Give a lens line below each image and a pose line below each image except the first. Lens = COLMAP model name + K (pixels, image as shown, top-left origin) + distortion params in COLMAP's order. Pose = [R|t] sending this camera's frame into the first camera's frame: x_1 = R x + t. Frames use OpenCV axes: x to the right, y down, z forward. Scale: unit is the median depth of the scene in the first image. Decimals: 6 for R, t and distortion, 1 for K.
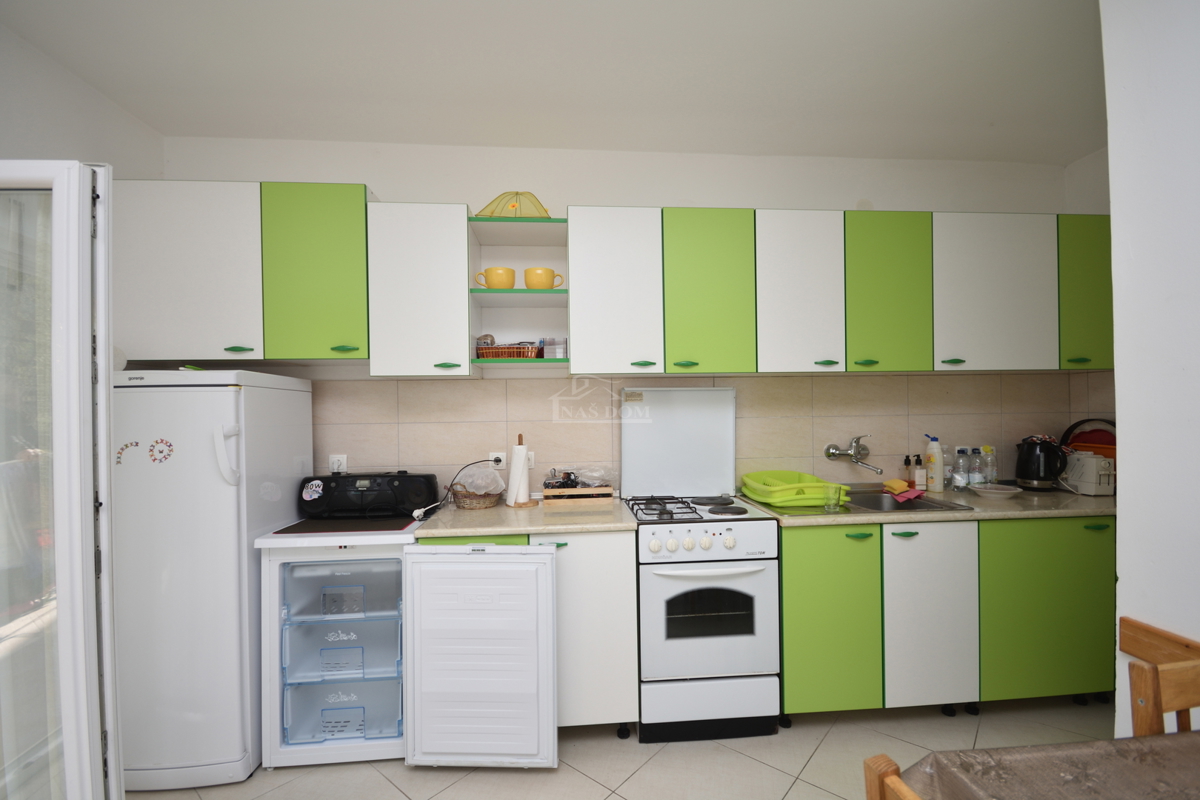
lens RADIAL K [[530.3, 0, 598.9], [0, 530.3, 409.8], [0, 0, 1]] dist [-0.003650, -0.000703]
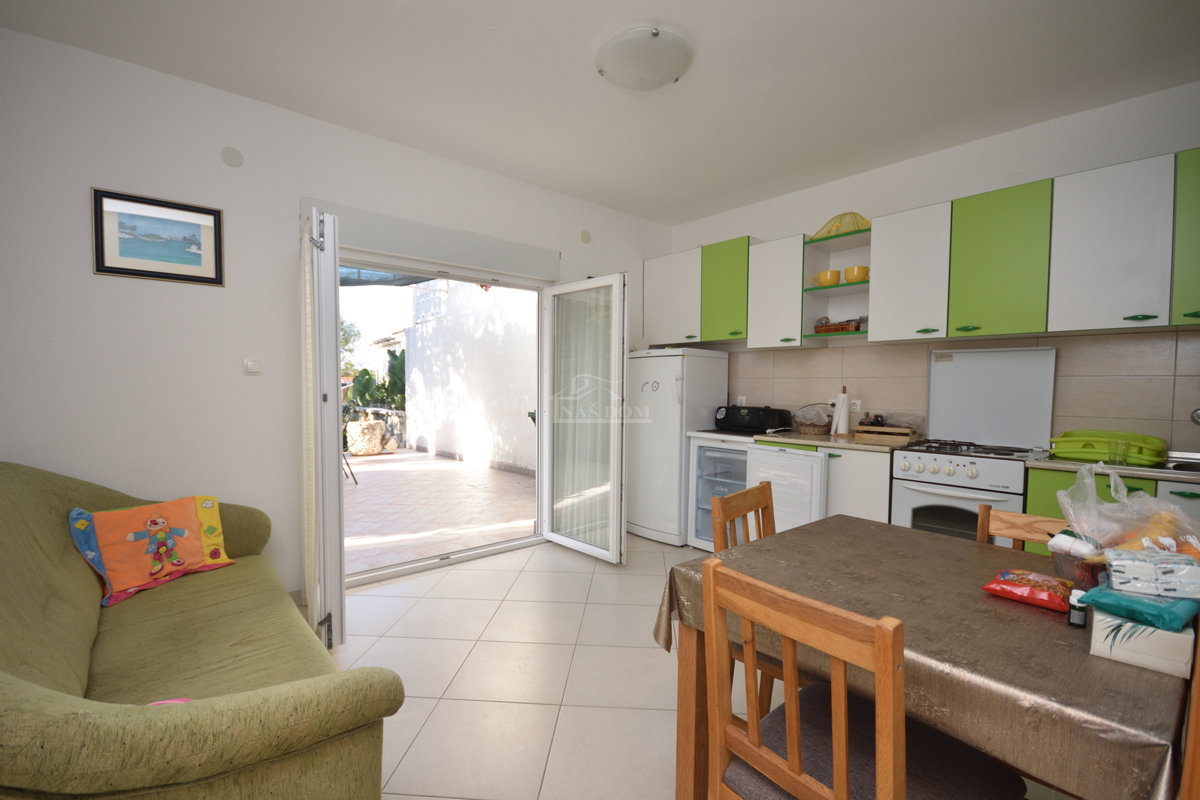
lens RADIAL K [[530.3, 0, 598.9], [0, 530.3, 409.8], [0, 0, 1]] dist [-0.003650, -0.000703]
pose [[0.584889, 0.057053, -0.809104, 0.674731], [-0.015422, 0.998125, 0.059233, 0.039810], [0.810967, -0.022167, 0.584672, -0.390686]]
